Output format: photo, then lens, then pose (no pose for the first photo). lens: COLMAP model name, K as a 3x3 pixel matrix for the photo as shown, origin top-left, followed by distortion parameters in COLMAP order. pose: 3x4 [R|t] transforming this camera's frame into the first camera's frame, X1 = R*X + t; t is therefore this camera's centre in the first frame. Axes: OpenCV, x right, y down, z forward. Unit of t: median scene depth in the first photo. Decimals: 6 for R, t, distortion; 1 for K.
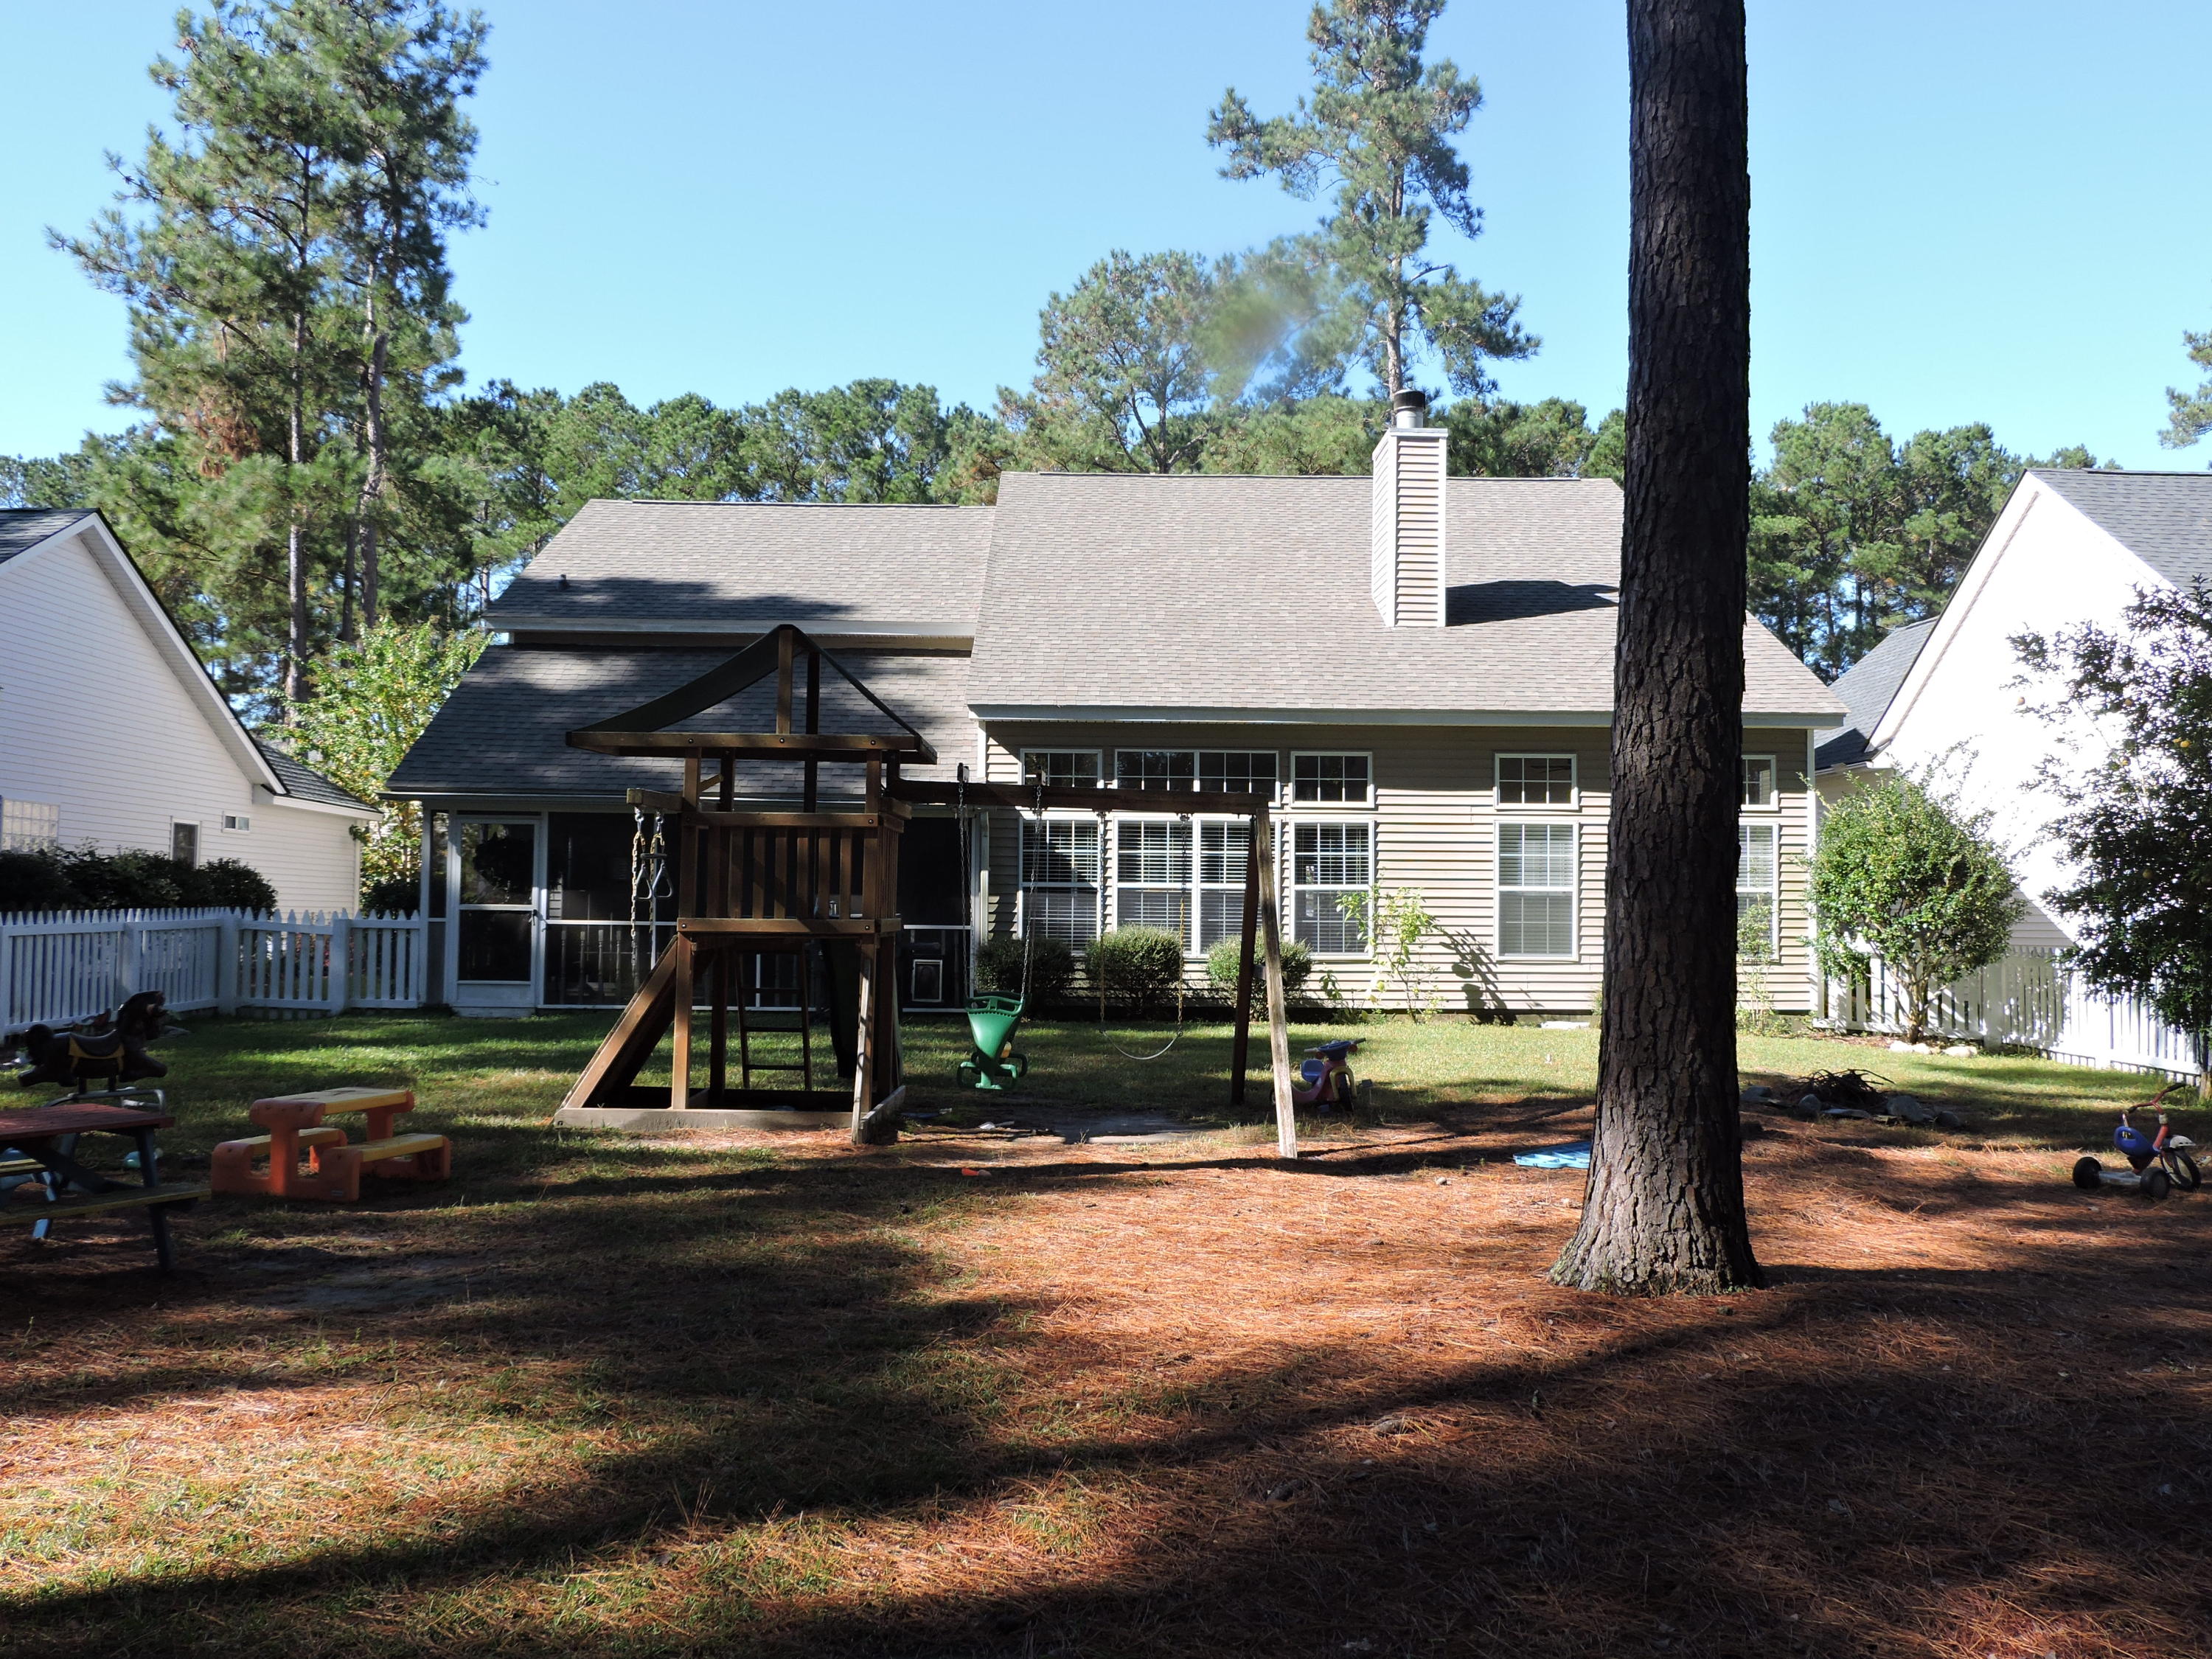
lens RADIAL K [[1952.0, 0, 1111.8], [0, 1952.0, 830.8], [0, 0, 1]] dist [-0.003324, -0.001751]
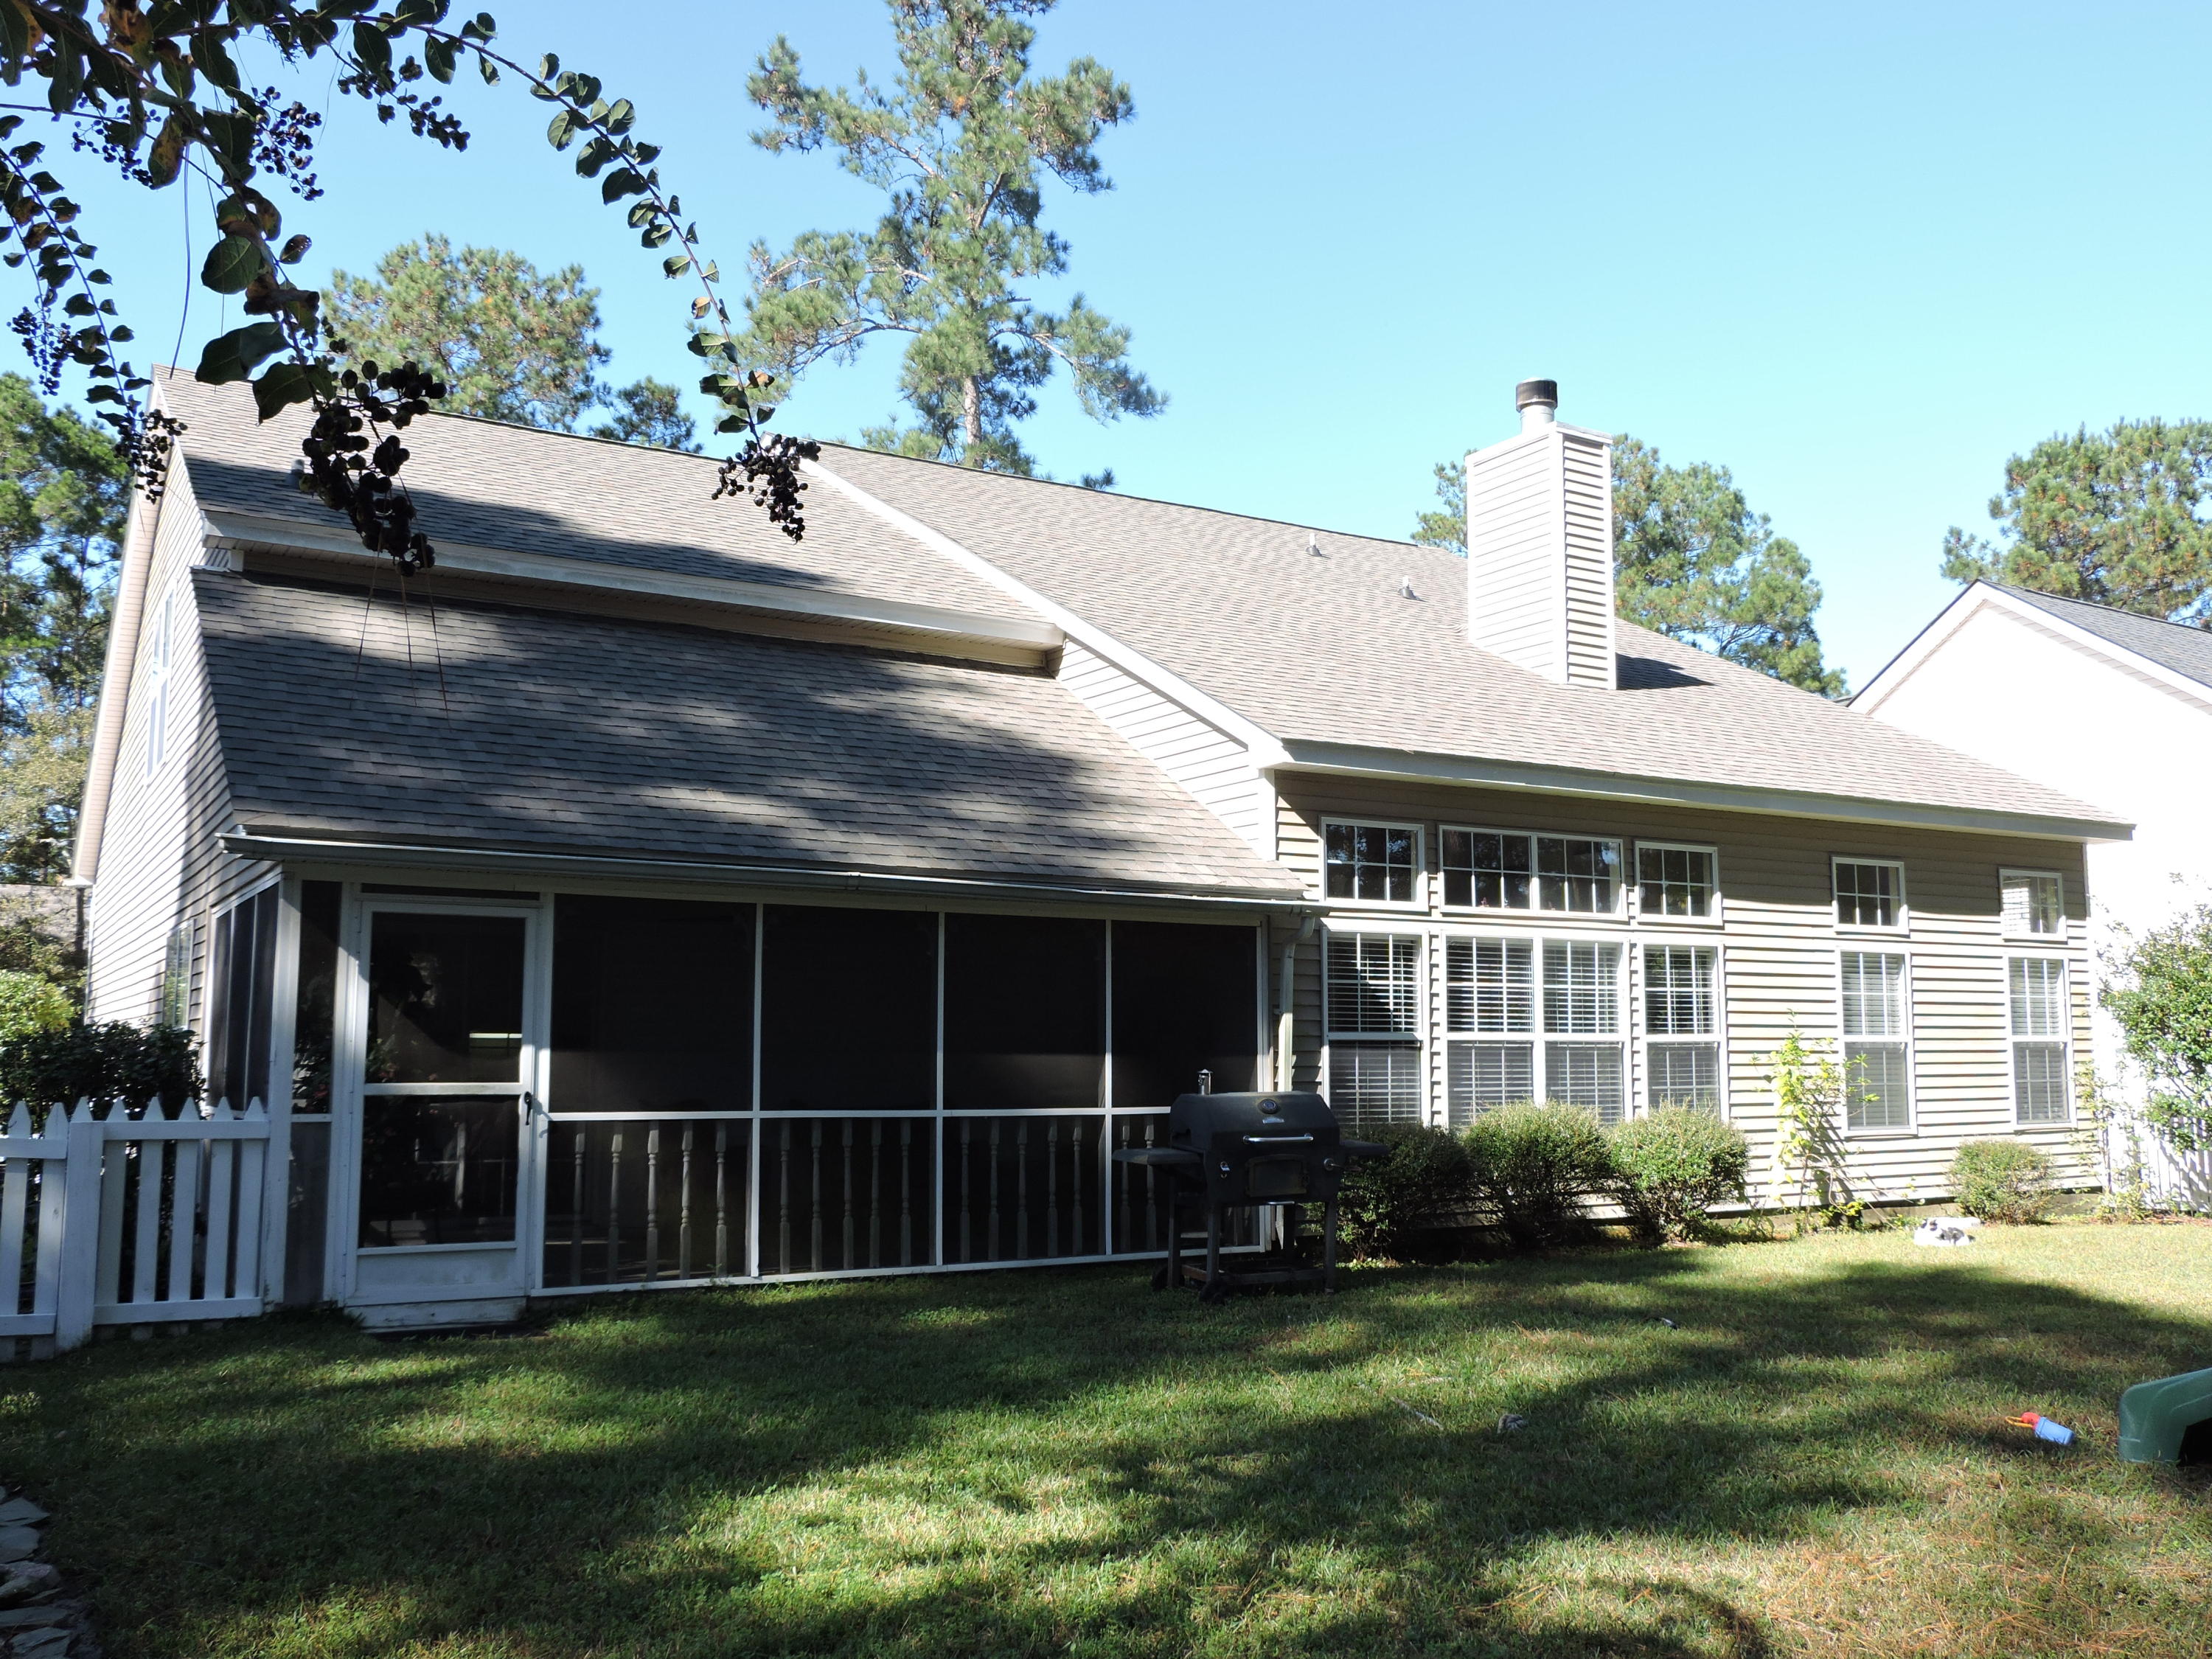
lens RADIAL K [[1952.0, 0, 1105.1], [0, 1952.0, 828.0], [0, 0, 1]] dist [-0.003324, -0.001751]
pose [[0.859076, 0.049633, 0.509435, -0.423207], [-0.012418, 0.997016, -0.076196, 0.009817], [-0.511697, 0.059132, 0.857129, 0.502984]]
